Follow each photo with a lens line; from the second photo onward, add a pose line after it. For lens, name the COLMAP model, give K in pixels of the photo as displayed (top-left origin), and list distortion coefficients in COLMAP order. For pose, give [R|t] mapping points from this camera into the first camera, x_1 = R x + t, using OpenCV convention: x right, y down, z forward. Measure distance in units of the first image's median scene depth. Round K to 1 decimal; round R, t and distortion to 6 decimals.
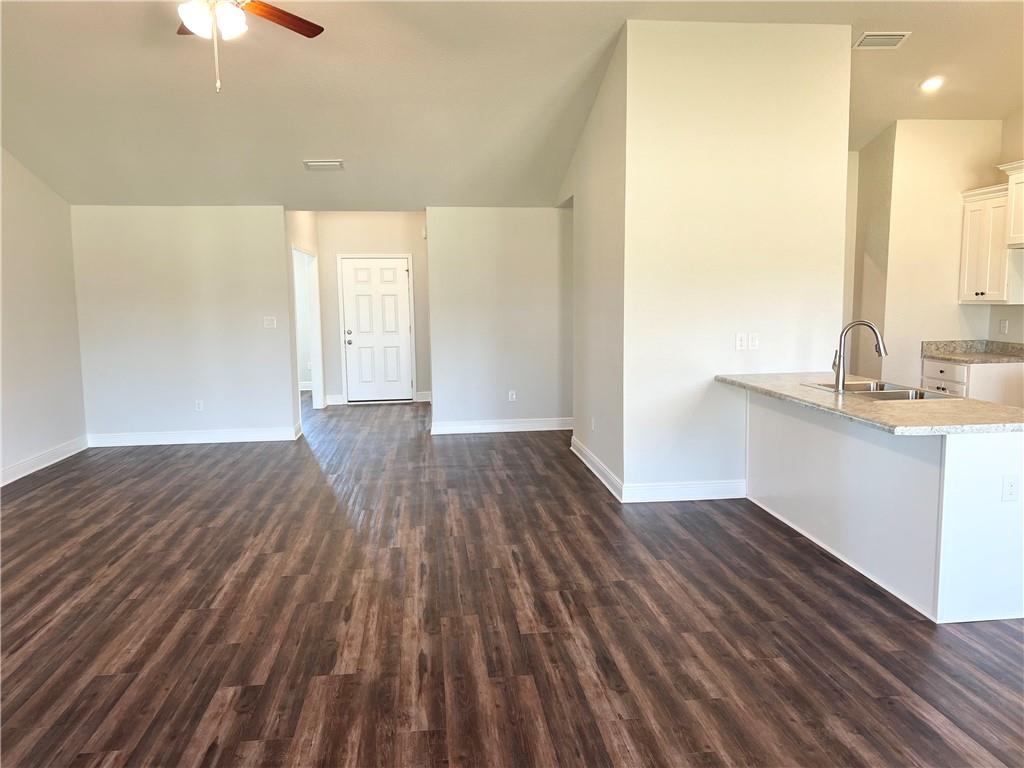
lens RADIAL K [[762.5, 0, 522.6], [0, 762.5, 382.7], [0, 0, 1]] dist [0.053187, -0.061701]
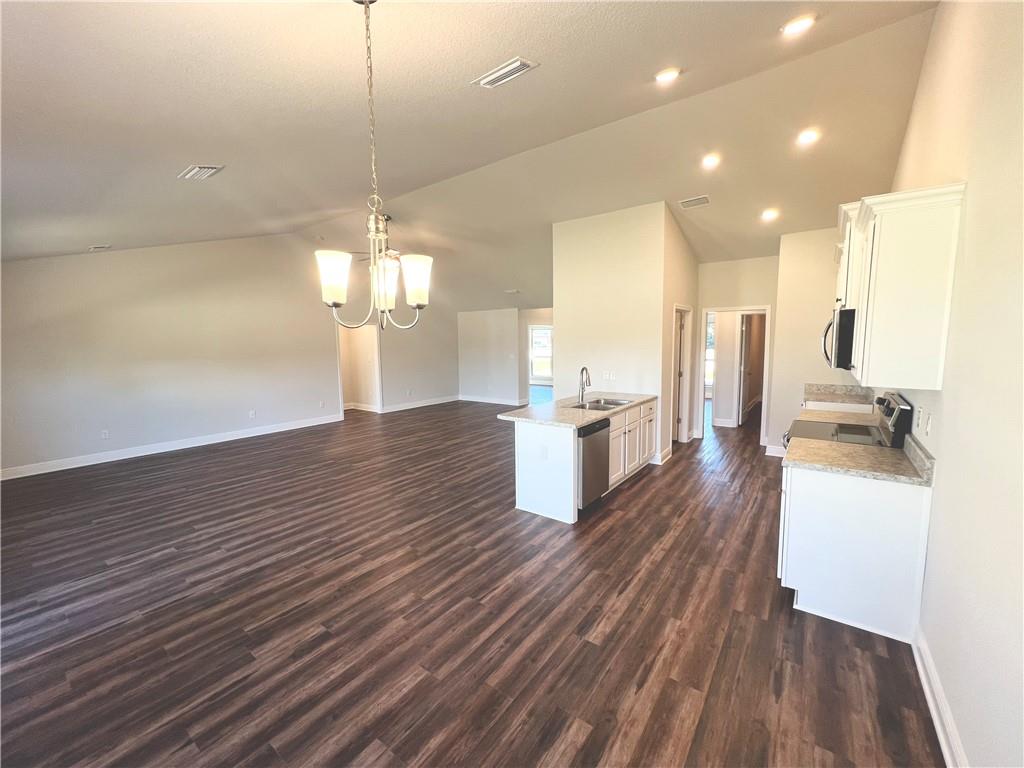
lens RADIAL K [[407.5, 0, 511.0], [0, 407.5, 380.2], [0, 0, 1]] dist [0.000653, -0.001158]
pose [[0.729729, 0.068984, -0.680248, 1.111291], [-0.075067, 0.996966, 0.020575, -0.060138], [0.679603, 0.036050, 0.732694, 0.118426]]
